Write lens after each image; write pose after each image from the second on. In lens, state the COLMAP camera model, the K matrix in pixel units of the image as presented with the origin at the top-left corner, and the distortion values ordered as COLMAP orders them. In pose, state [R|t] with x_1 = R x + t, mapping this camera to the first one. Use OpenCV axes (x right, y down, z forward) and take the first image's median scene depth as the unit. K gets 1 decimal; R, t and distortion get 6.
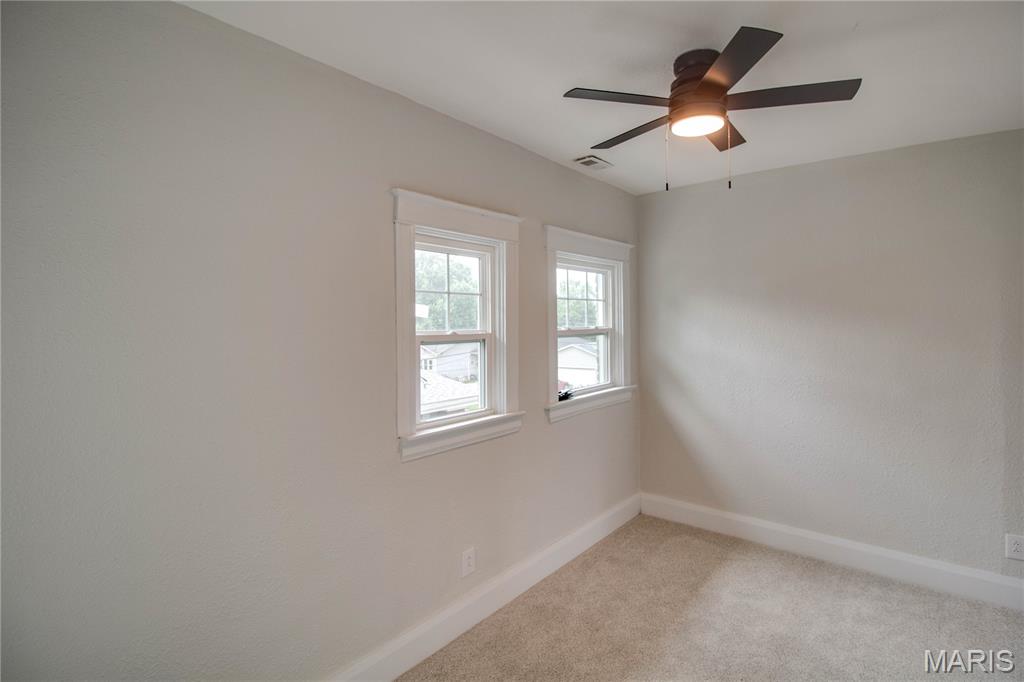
lens RADIAL K [[492.5, 0, 516.3], [0, 492.5, 326.7], [0, 0, 1]] dist [0.001694, -0.017207]
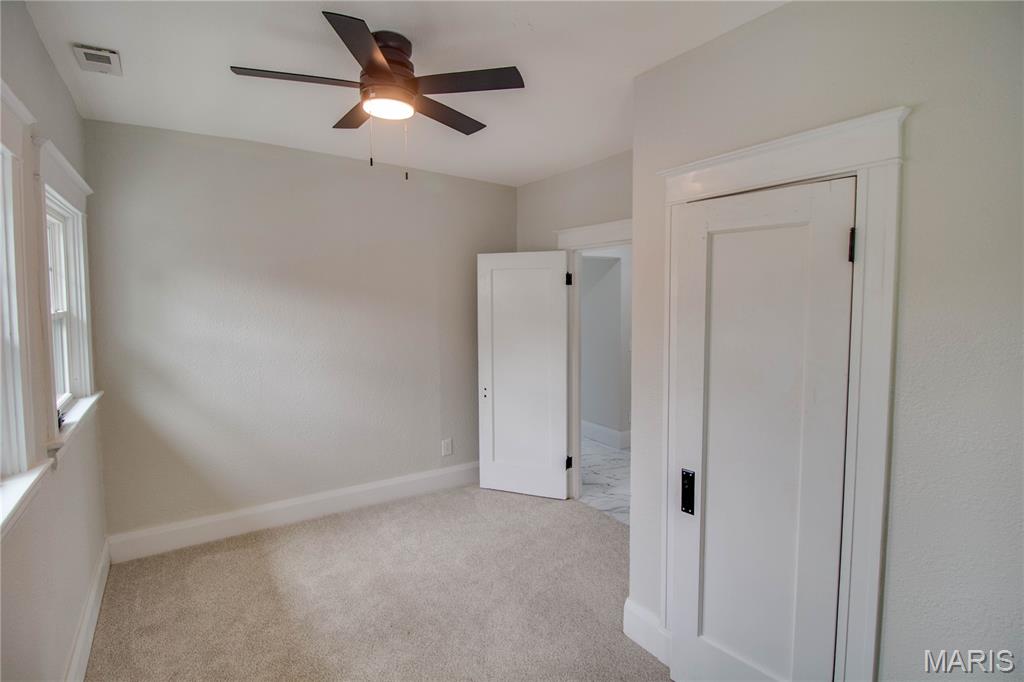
lens RADIAL K [[493.6, 0, 530.4], [0, 493.6, 325.5], [0, 0, 1]] dist [0.002546, -0.015906]
pose [[0.262516, -0.048937, 0.963686, -0.327148], [0.007483, 0.998786, 0.048681, -0.006813], [-0.964899, -0.005568, 0.262564, 0.266388]]
